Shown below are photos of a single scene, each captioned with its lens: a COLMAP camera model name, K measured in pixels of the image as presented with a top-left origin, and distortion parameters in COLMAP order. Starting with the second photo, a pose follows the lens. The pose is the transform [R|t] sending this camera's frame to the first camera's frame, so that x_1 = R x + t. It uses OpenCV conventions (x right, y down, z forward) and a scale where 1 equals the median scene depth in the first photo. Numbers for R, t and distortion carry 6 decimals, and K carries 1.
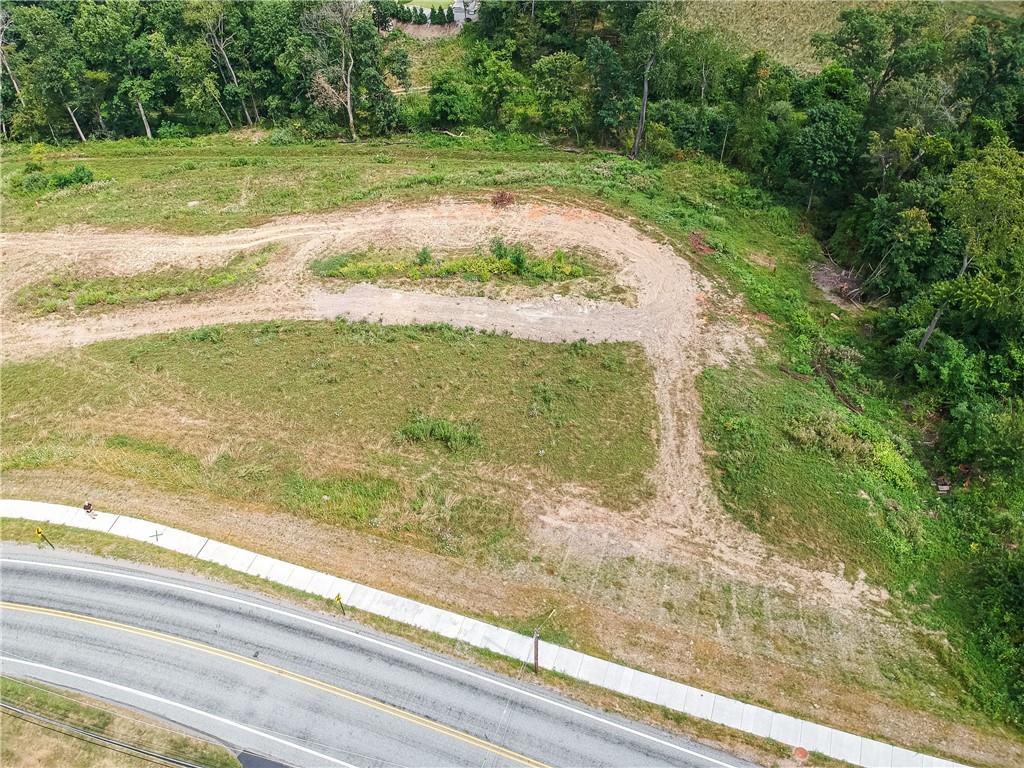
lens RADIAL K [[733.1, 0, 515.0], [0, 733.1, 390.0], [0, 0, 1]] dist [0.074085, -0.144881]
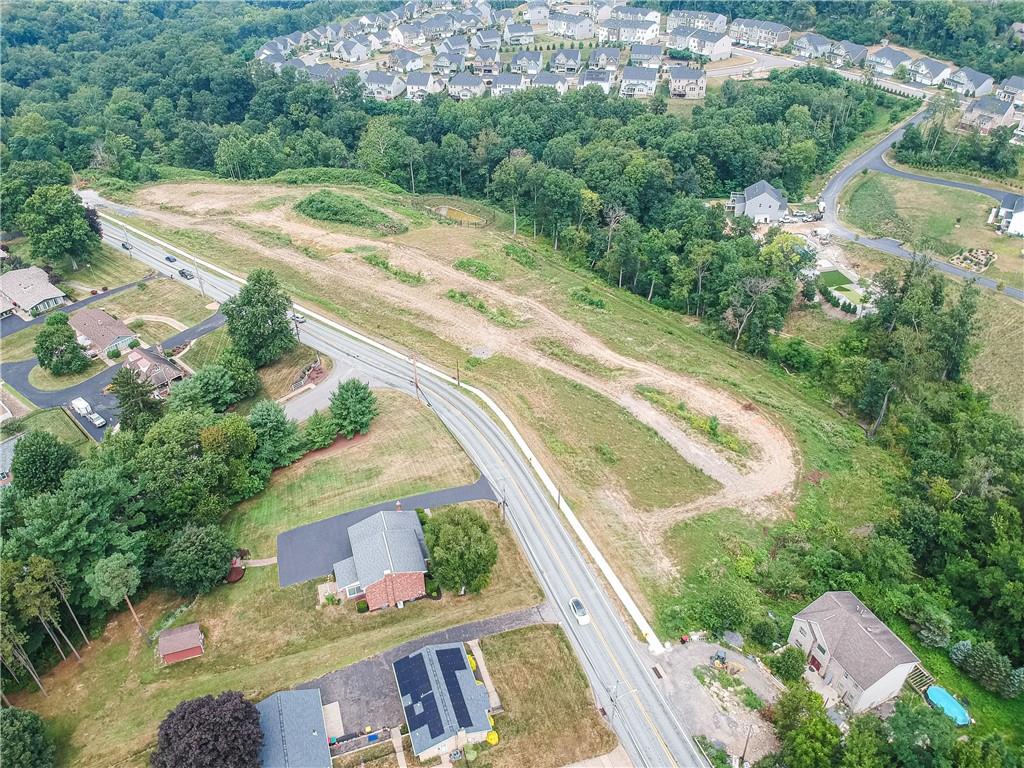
lens RADIAL K [[733.1, 0, 515.0], [0, 733.1, 390.0], [0, 0, 1]] dist [0.074085, -0.144881]
pose [[0.653848, 0.461944, -0.599242, 0.892929], [-0.575974, 0.817466, 0.001709, 0.048324], [0.490649, 0.344030, 0.800566, -0.997935]]
